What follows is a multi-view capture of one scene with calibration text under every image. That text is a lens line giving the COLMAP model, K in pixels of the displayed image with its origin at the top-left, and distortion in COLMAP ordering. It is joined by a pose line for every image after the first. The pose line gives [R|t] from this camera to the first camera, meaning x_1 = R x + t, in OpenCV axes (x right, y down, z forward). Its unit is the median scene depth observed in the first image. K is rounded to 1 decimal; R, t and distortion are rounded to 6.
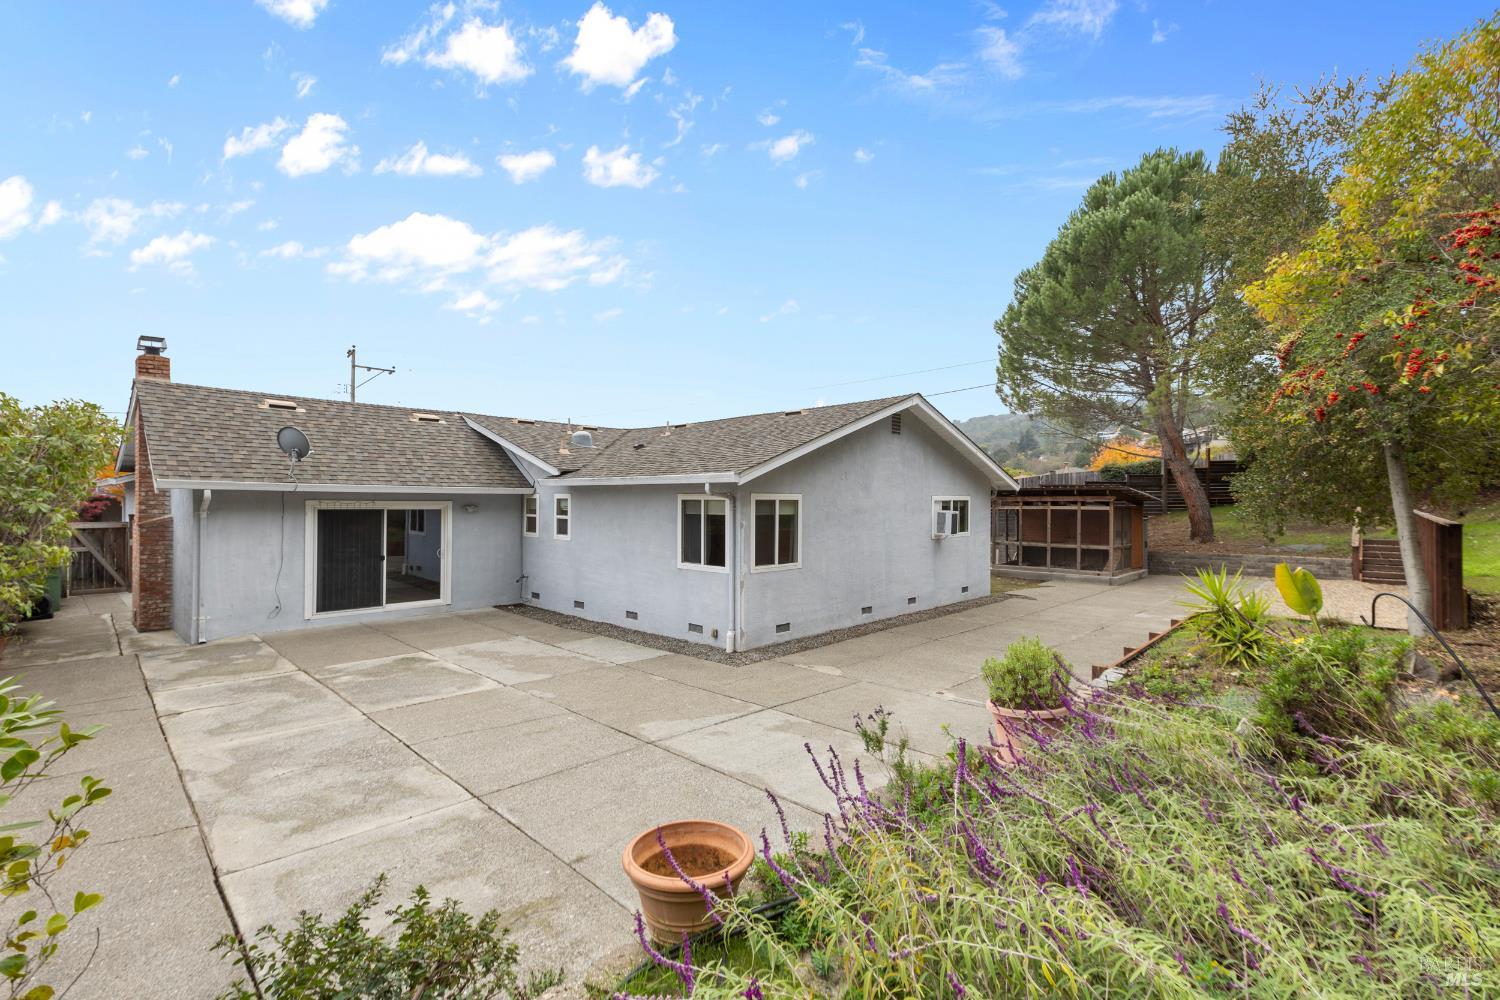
lens RADIAL K [[669.0, 0, 746.8], [0, 669.0, 491.9], [0, 0, 1]] dist [0.000189, -0.001126]
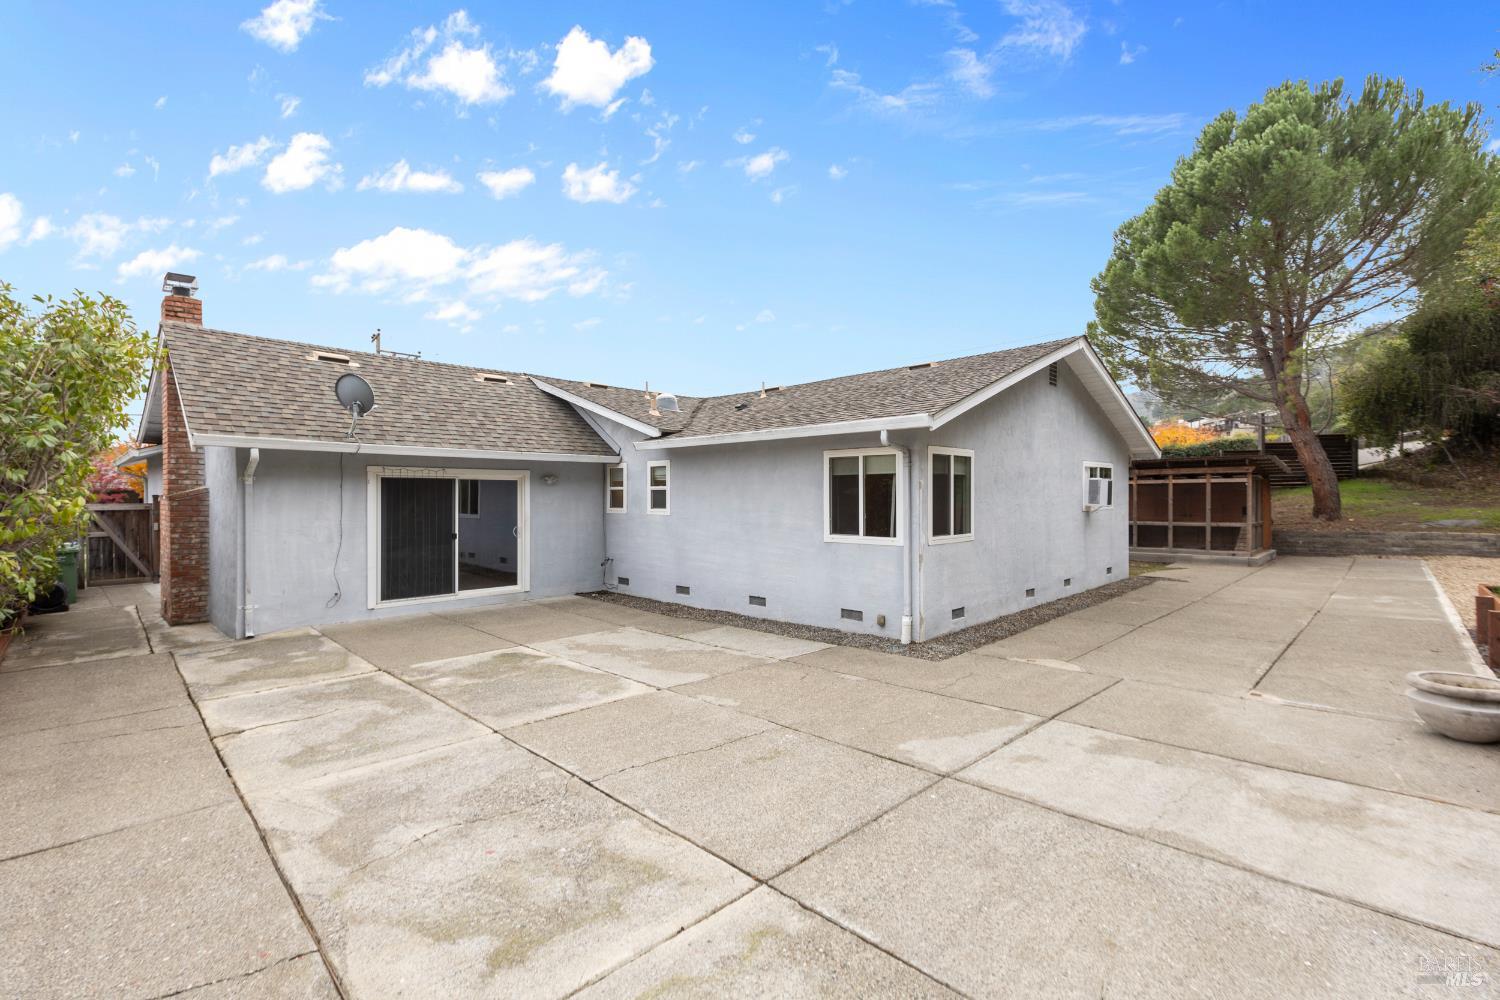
lens RADIAL K [[669.0, 0, 752.3], [0, 669.0, 489.3], [0, 0, 1]] dist [0.000189, -0.001126]
pose [[0.999915, -0.009988, -0.008323, -0.178113], [0.010022, 0.999941, 0.004084, 0.044295], [0.008282, -0.004167, 0.999957, 0.175726]]
